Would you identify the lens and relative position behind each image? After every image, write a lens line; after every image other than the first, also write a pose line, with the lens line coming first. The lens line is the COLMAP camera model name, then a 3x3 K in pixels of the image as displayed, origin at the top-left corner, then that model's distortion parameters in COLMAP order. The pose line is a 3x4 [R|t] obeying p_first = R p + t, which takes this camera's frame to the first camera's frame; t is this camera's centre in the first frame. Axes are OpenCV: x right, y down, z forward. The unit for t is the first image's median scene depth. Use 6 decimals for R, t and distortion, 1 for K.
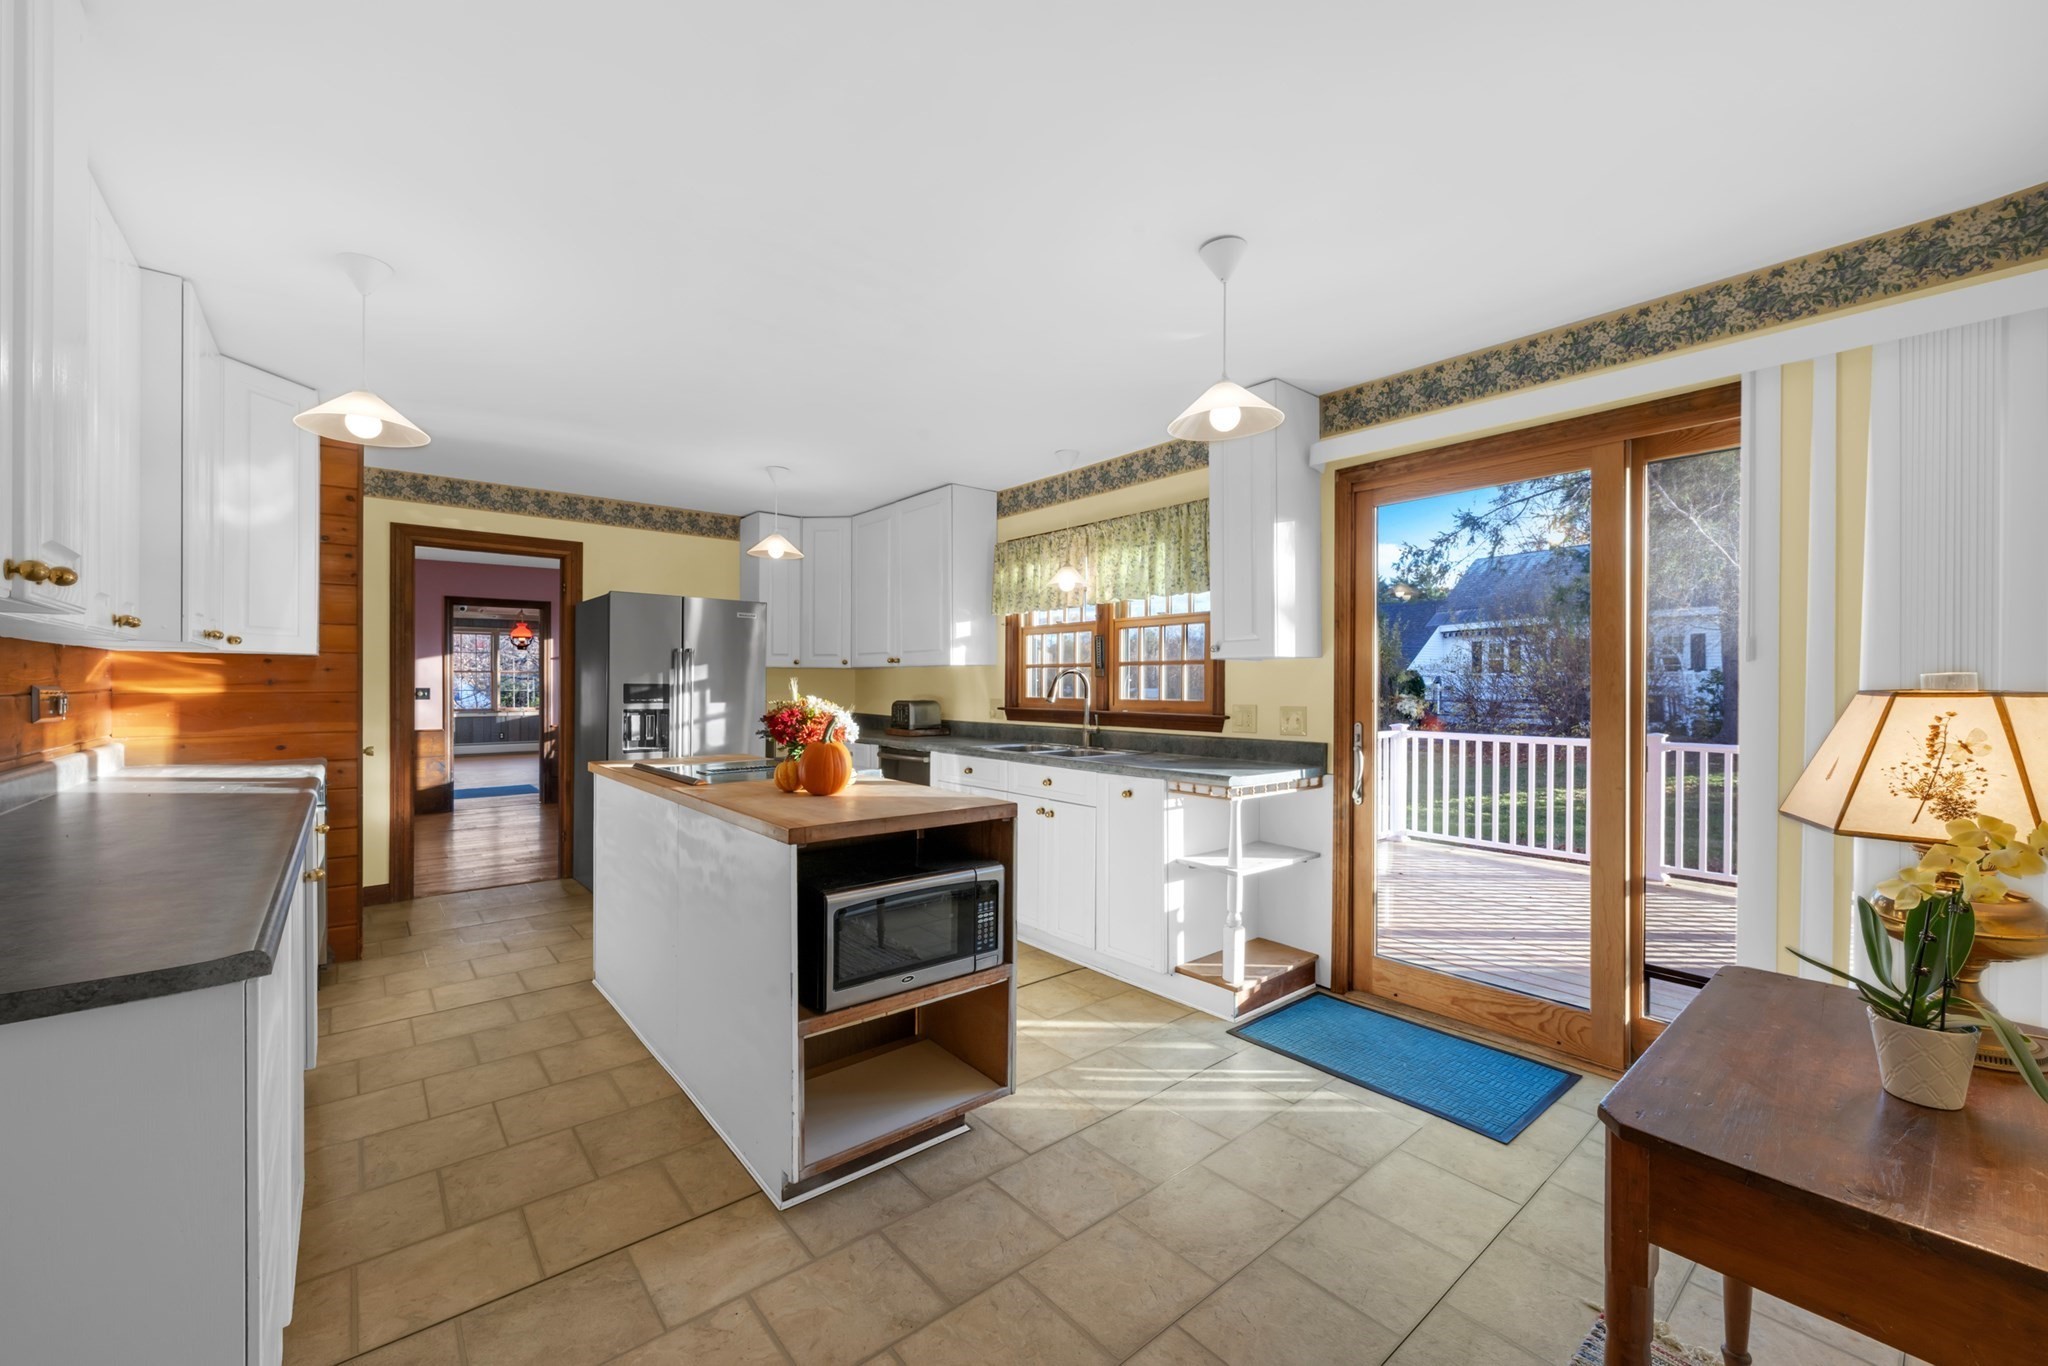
lens RADIAL K [[811.6, 0, 1024.0], [0, 811.6, 683.0], [0, 0, 1]] dist [-0.000716, -0.000156]
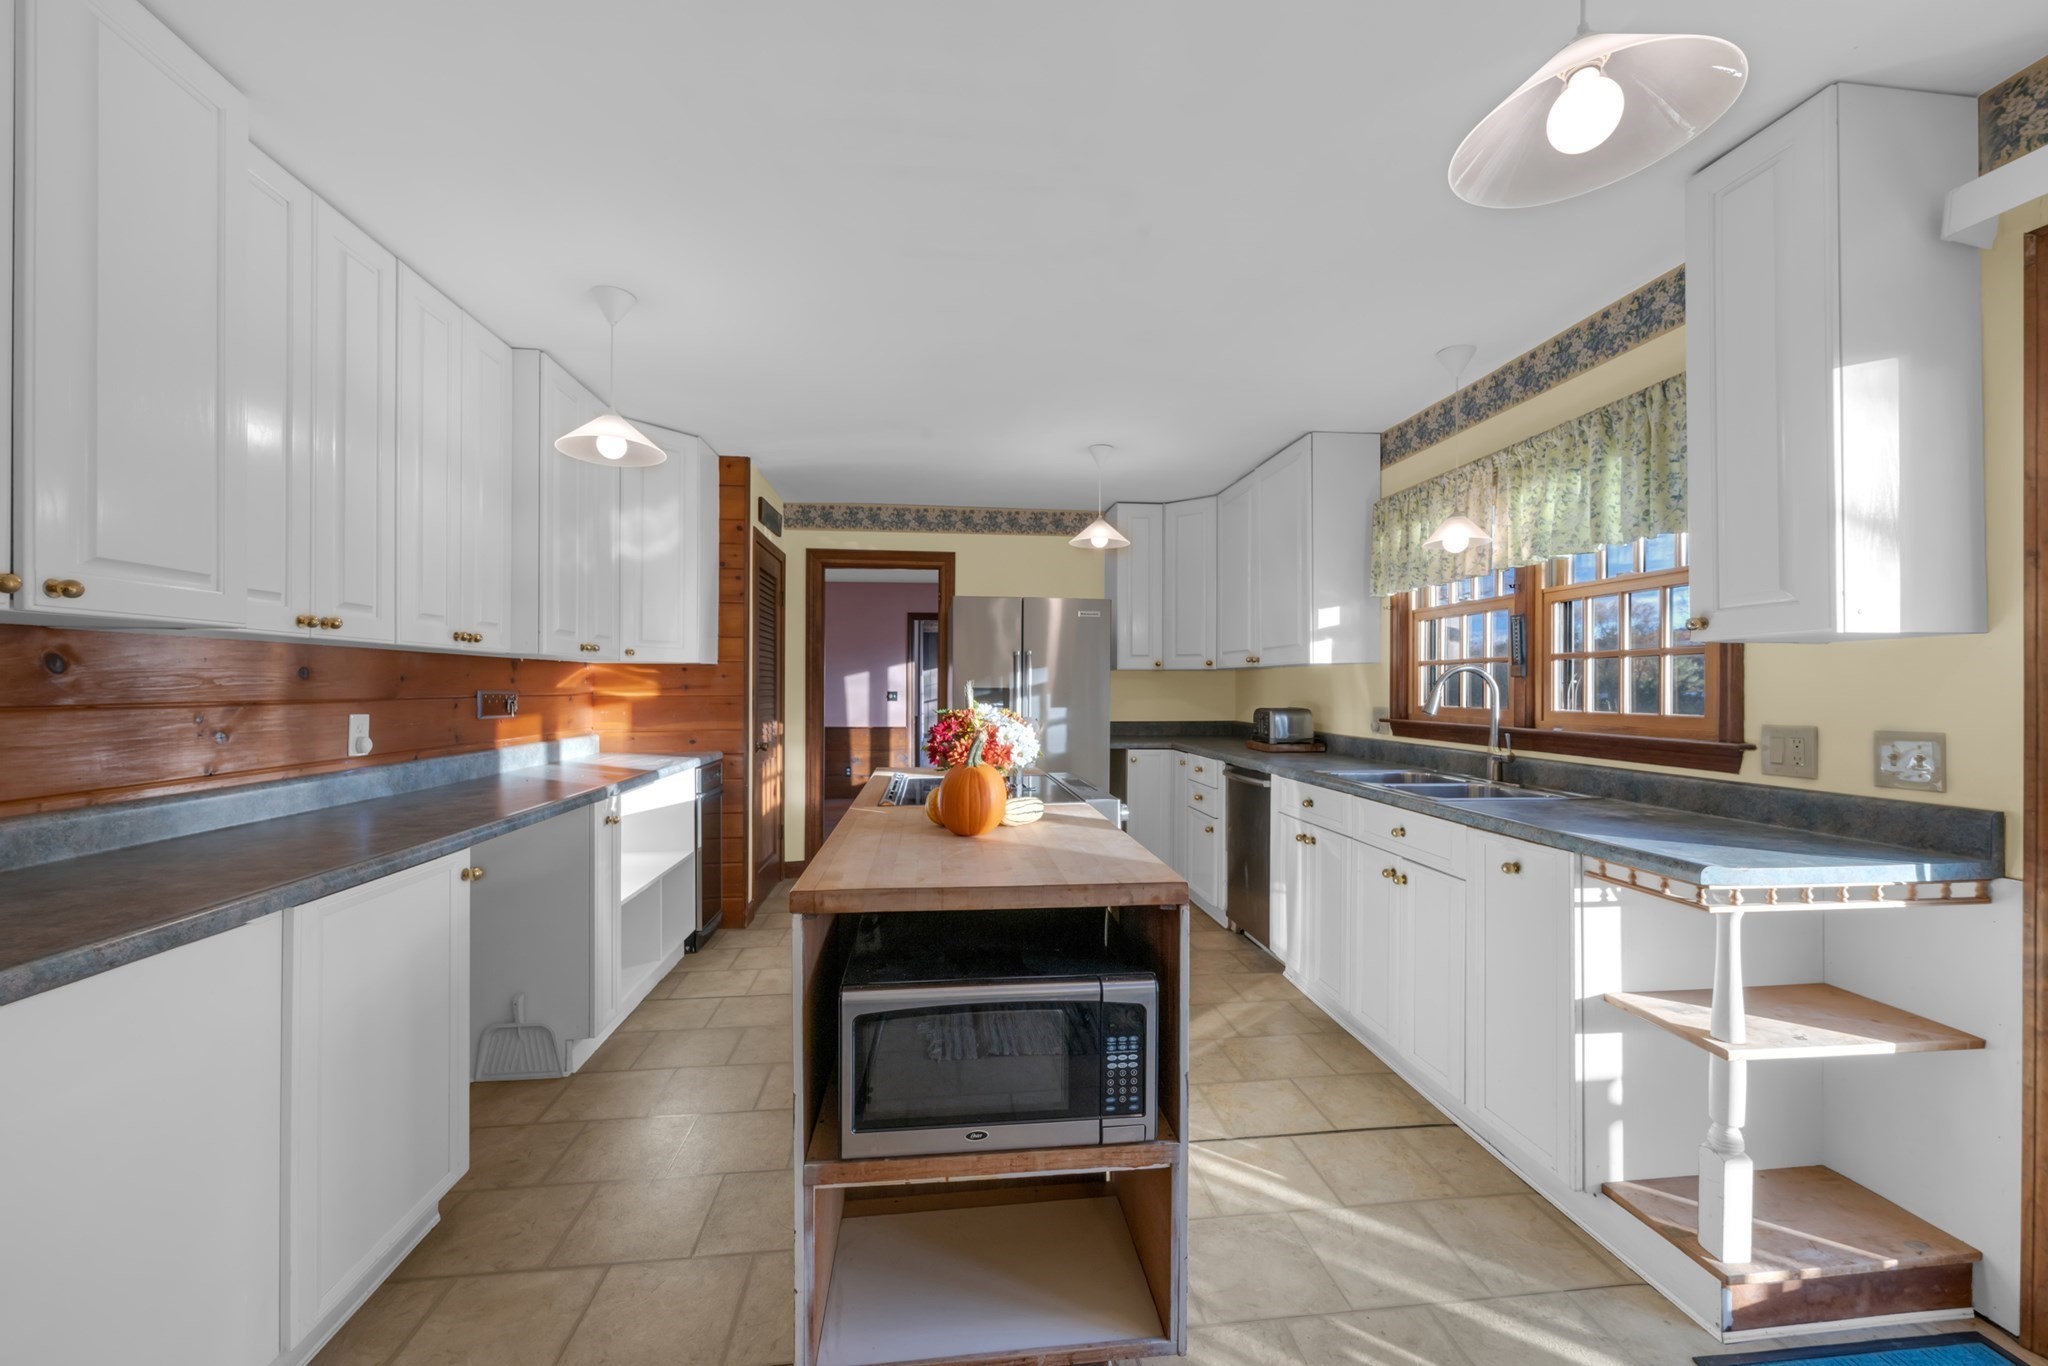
lens RADIAL K [[806.2, 0, 1024.0], [0, 806.2, 683.0], [0, 0, 1]] dist [0.002054, -0.000305]
pose [[0.834856, -0.004164, -0.550452, 0.139484], [0.002063, 0.999988, -0.004437, -0.000672], [0.550464, 0.002569, 0.834855, 0.259636]]
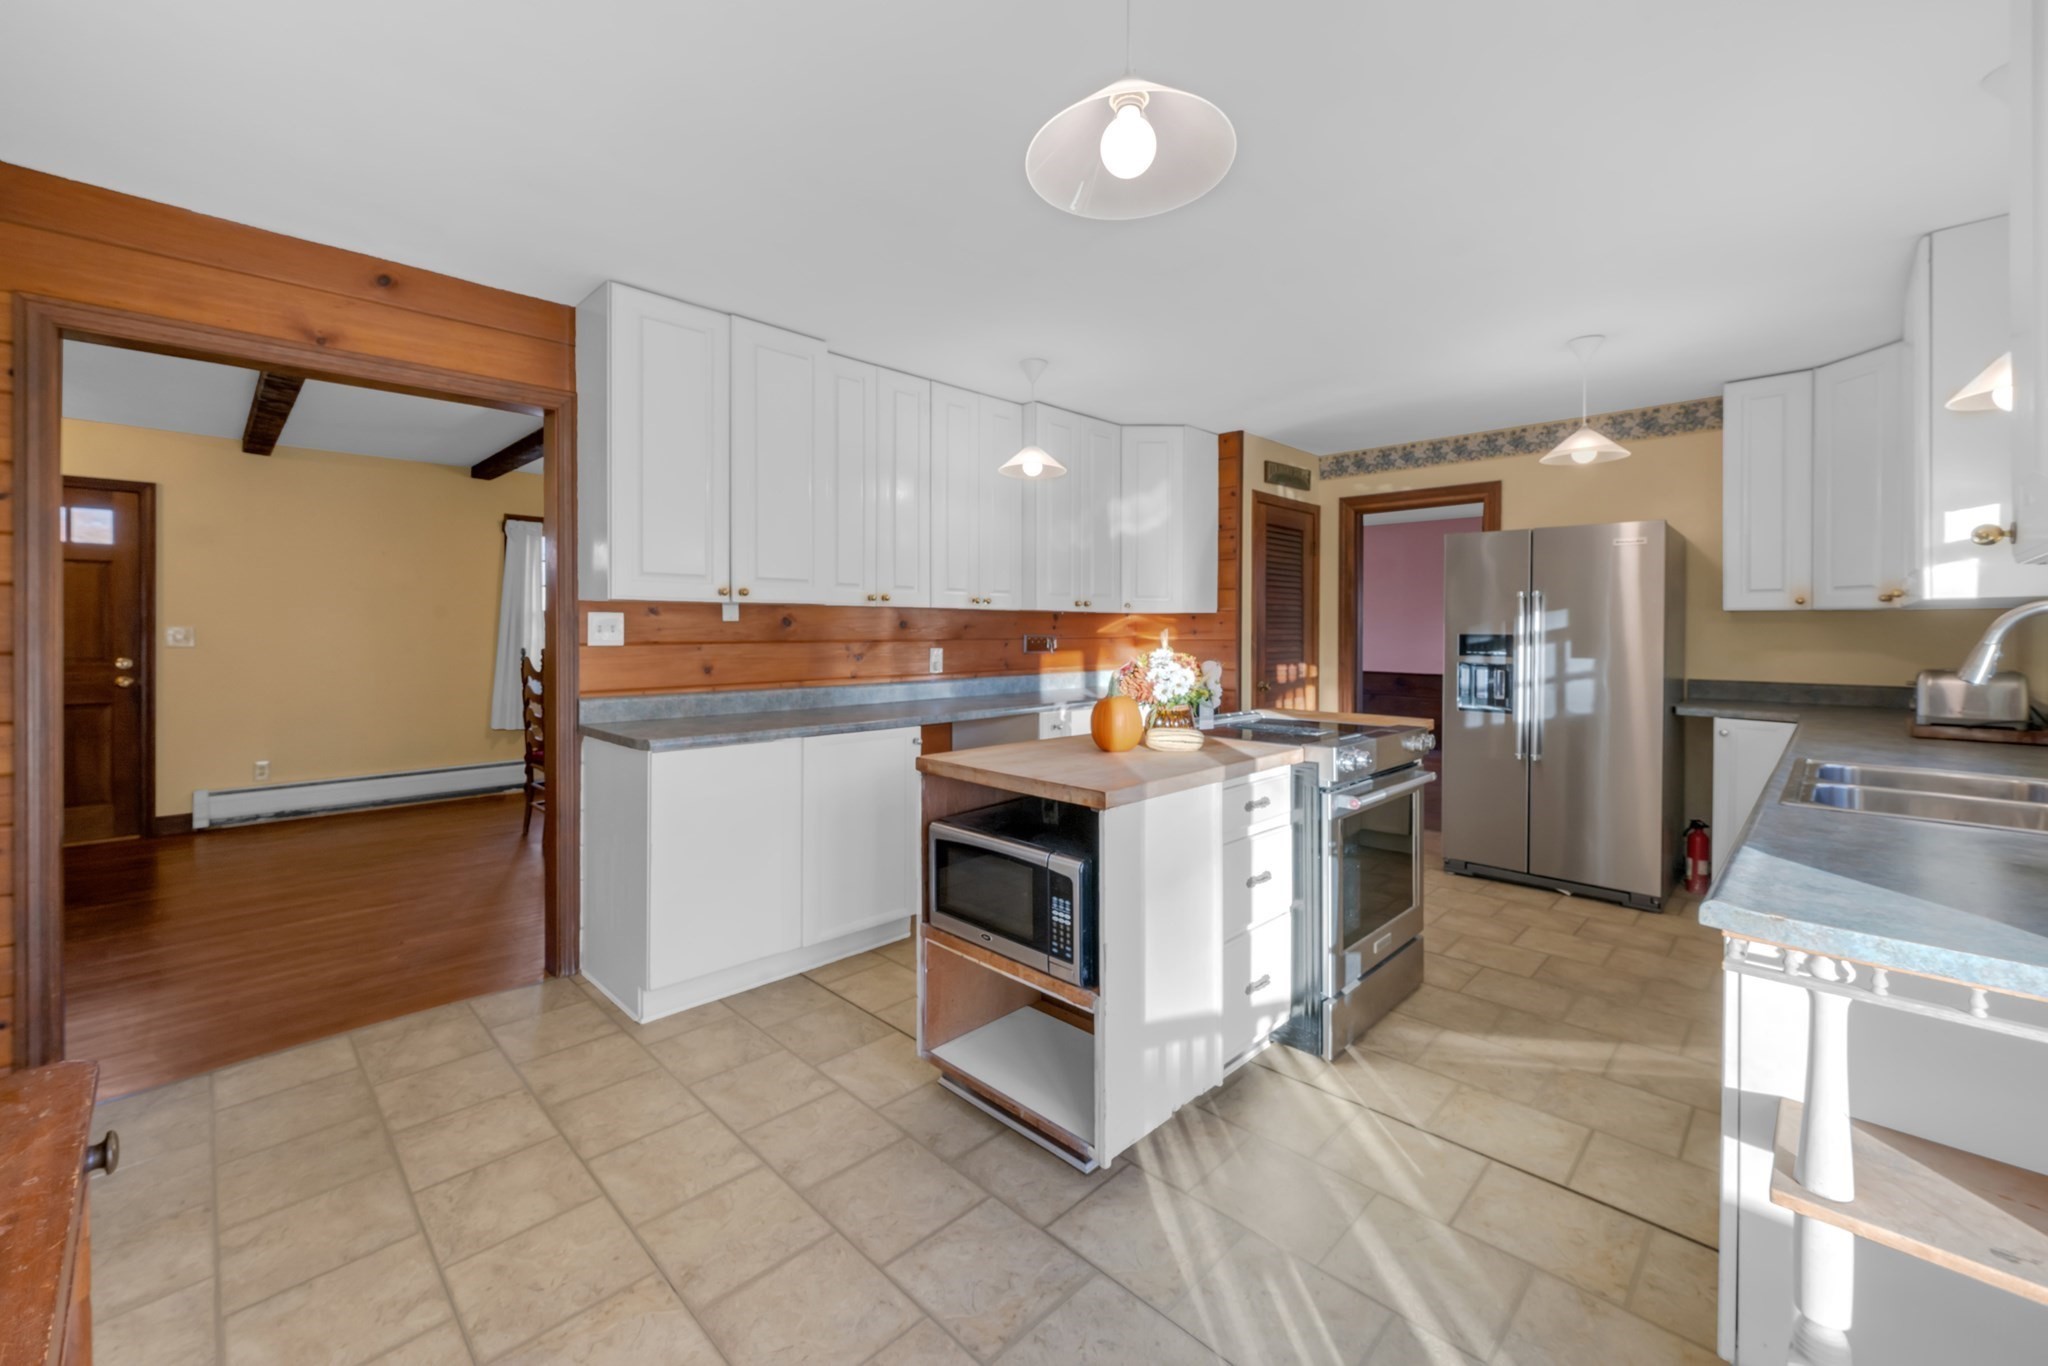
lens RADIAL K [[821.2, 0, 1024.1], [0, 821.2, 627.2], [0, 0, 1]] dist [0.002458, 0.000084]
pose [[0.093163, -0.004345, -0.995641, 0.471164], [0.000396, 0.999991, -0.004327, -0.003441], [0.995651, 0.000008, 0.093163, 0.526064]]
